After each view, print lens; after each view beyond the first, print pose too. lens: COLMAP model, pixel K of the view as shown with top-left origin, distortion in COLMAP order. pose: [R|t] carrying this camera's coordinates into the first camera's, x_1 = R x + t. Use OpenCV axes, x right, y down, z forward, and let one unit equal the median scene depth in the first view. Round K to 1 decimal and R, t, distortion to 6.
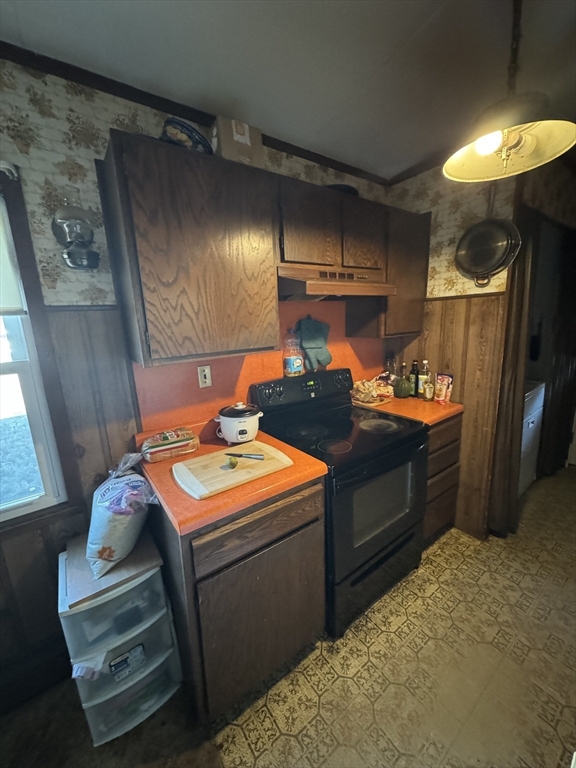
lens RADIAL K [[306.3, 0, 288.0], [0, 306.3, 384.0], [0, 0, 1]] dist [-0.001943, -0.000258]
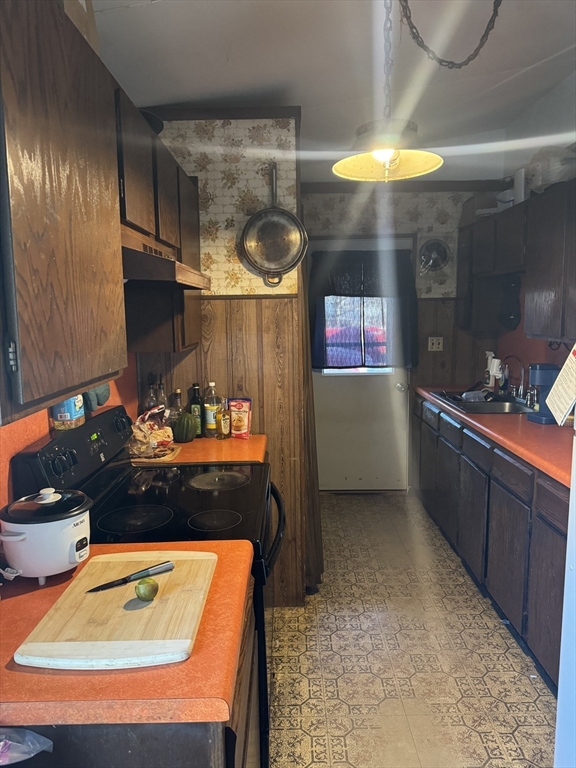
lens RADIAL K [[546.4, 0, 288.0], [0, 546.4, 384.0], [0, 0, 1]] dist [0.113944, -0.145485]
pose [[0.588061, -0.077327, 0.805112, -0.512213], [0.157757, 0.987267, -0.020405, -0.021831], [-0.793282, 0.139012, 0.592772, 0.127192]]
